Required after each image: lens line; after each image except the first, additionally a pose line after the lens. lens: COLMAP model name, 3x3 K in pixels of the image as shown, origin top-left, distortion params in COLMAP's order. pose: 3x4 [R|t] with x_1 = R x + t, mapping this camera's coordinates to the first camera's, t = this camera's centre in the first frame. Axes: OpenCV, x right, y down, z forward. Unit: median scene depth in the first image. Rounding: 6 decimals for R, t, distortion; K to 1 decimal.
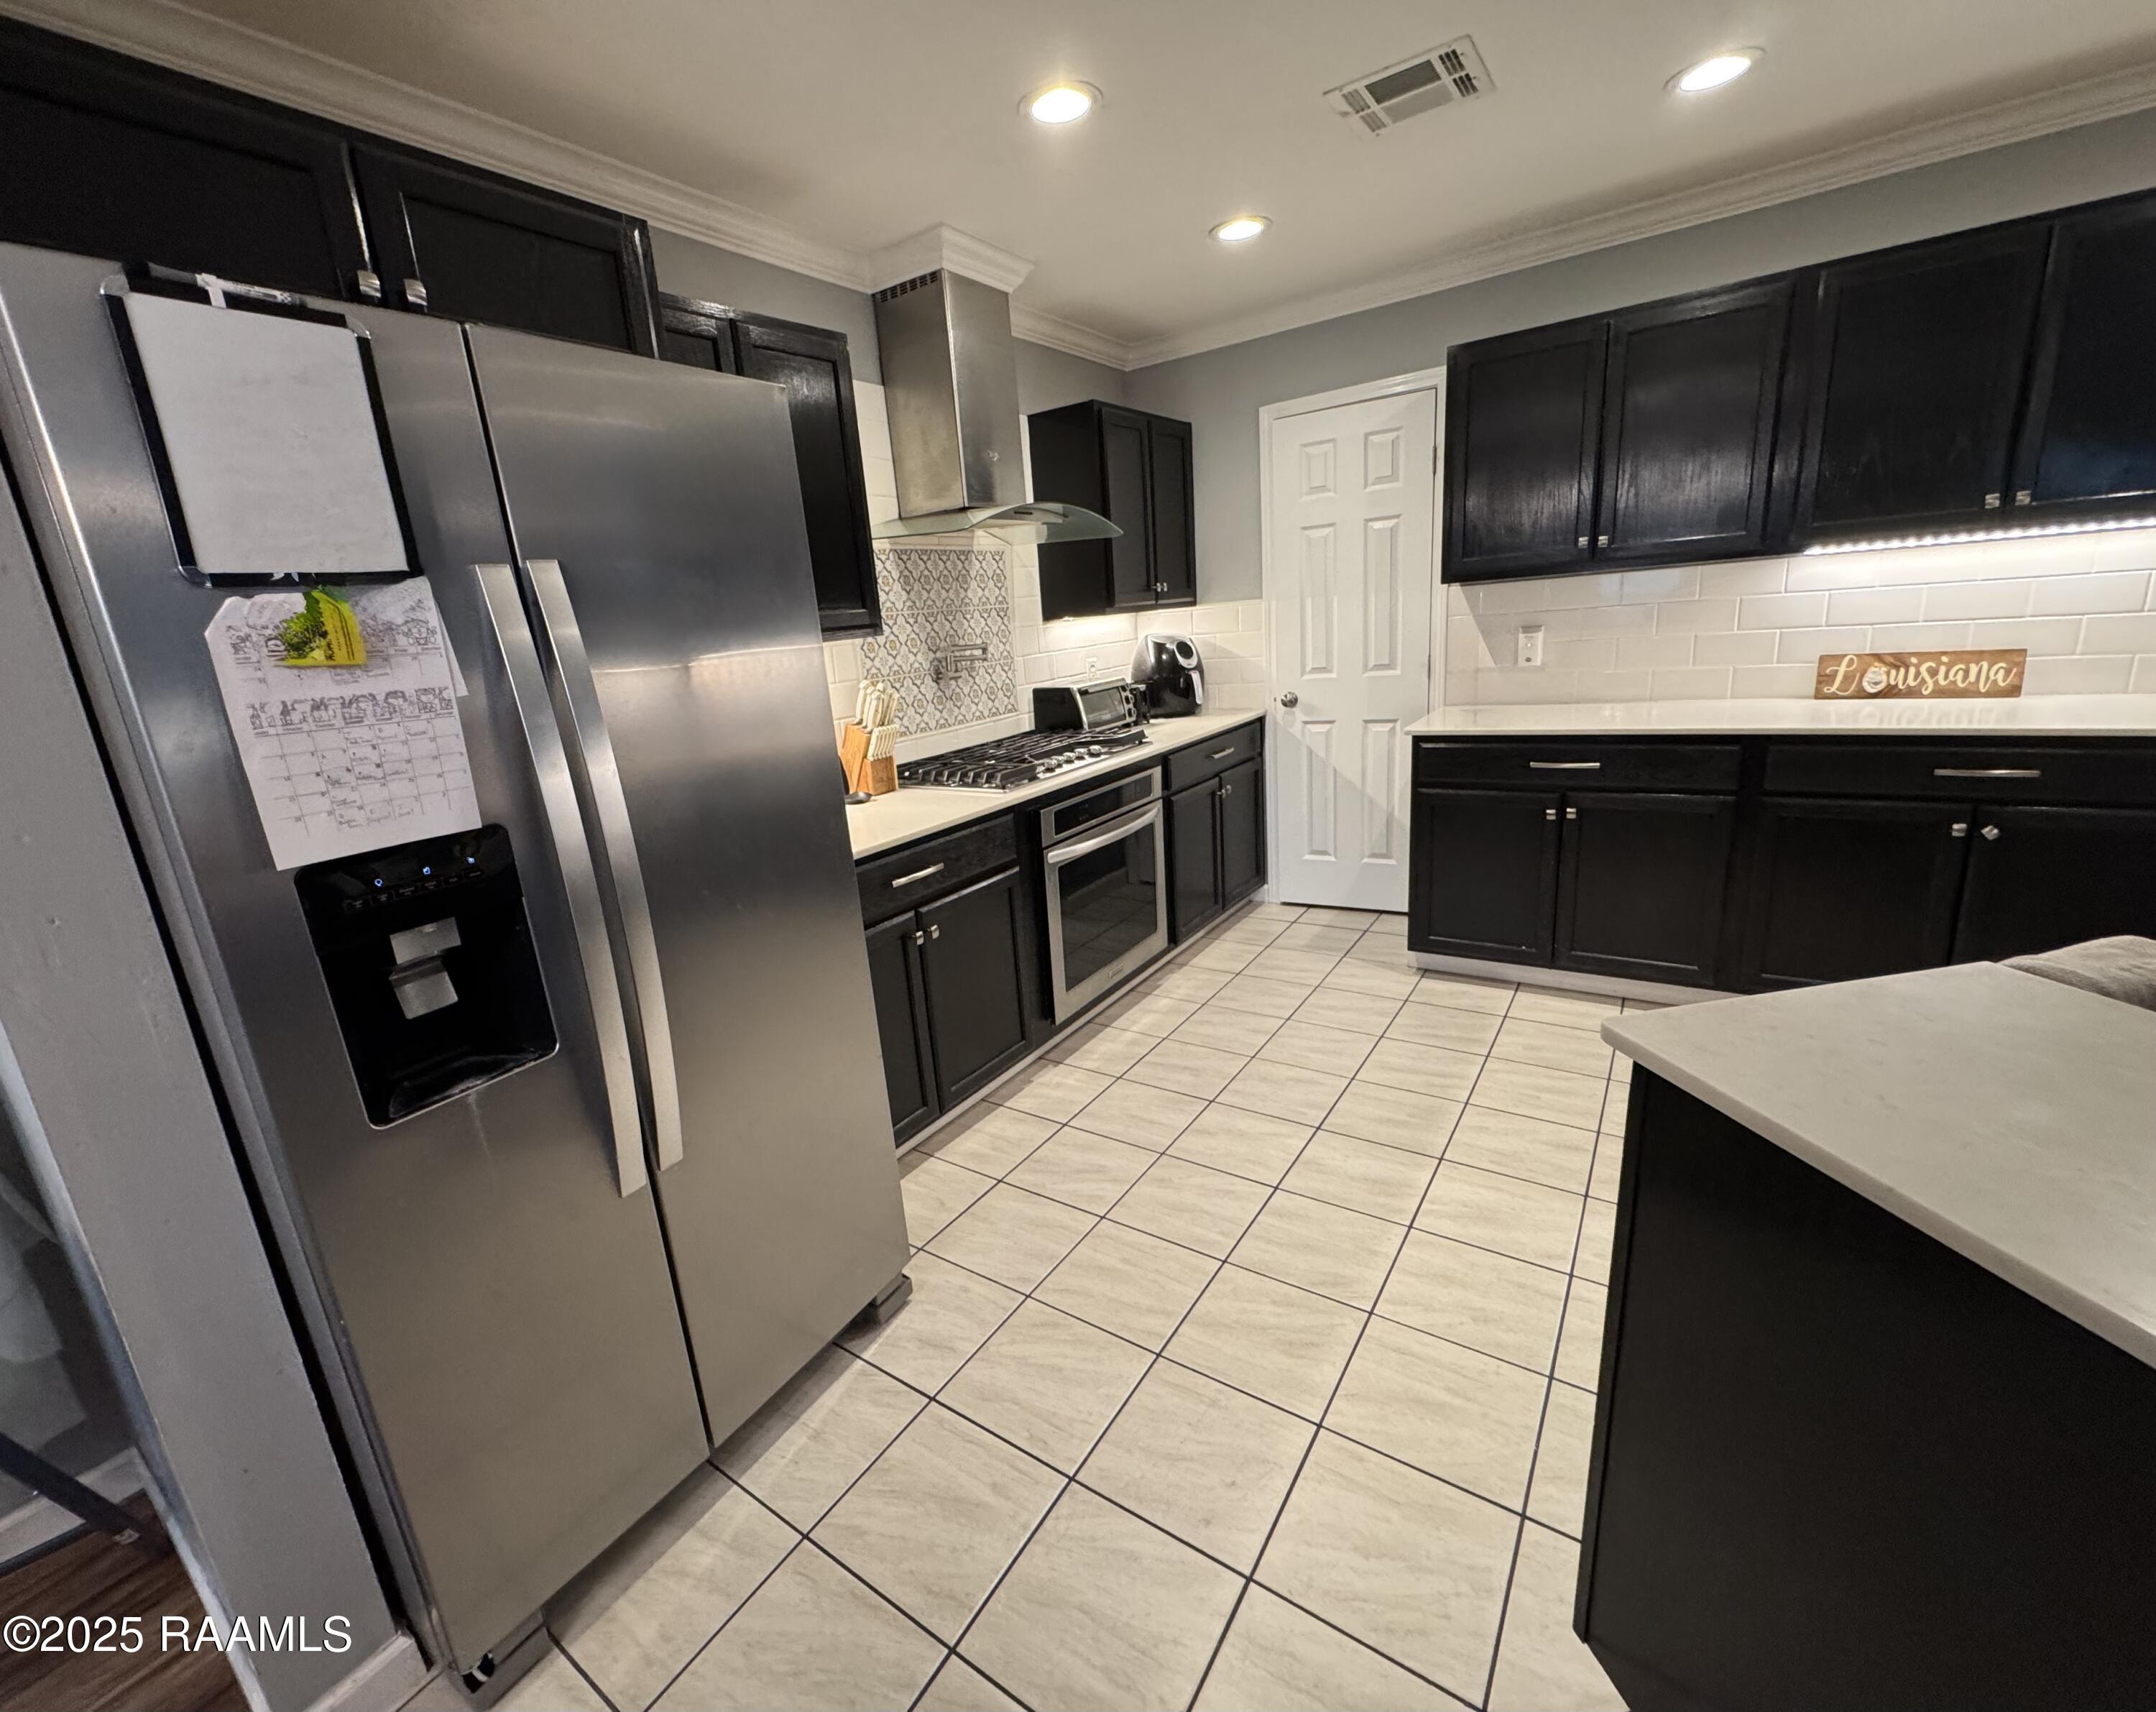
lens RADIAL K [[902.1, 0, 1069.8], [0, 902.1, 862.1], [0, 0, 1]] dist [0.000734, 0.000069]
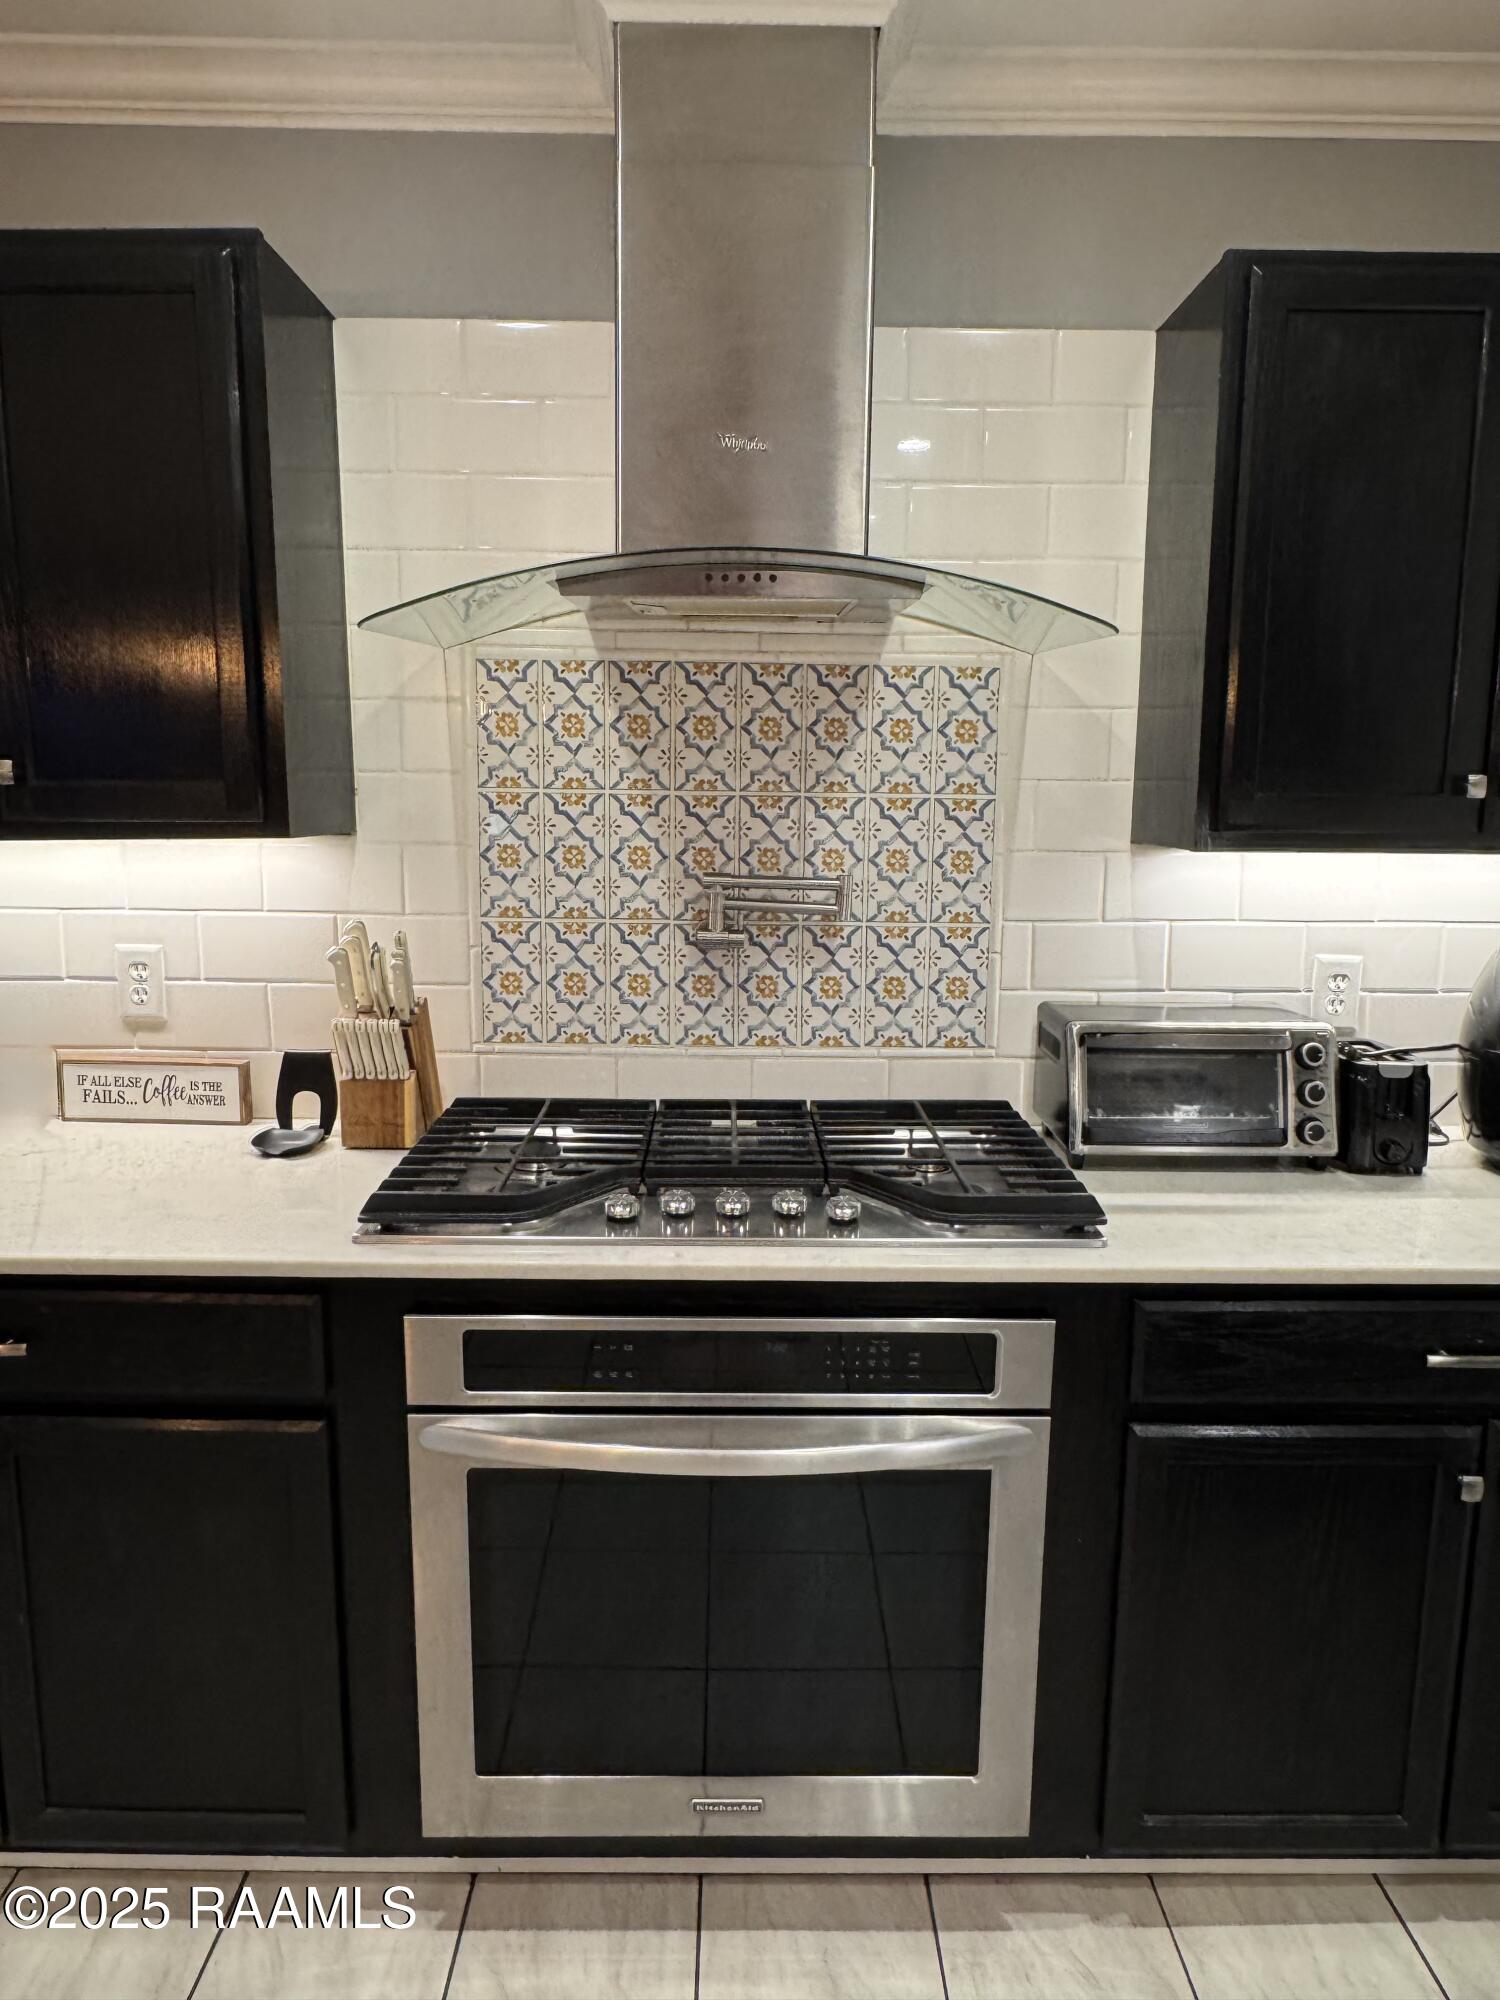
lens RADIAL K [[1320.4, 0, 750.0], [0, 1320.4, 1000.0], [0, 0, 1]] dist [-0.001445, 0.000922]
pose [[0.568577, 0.216534, -0.793620, 0.394567], [-0.275613, 0.959120, 0.064230, -0.219424], [0.775085, 0.182212, 0.605013, 0.610616]]
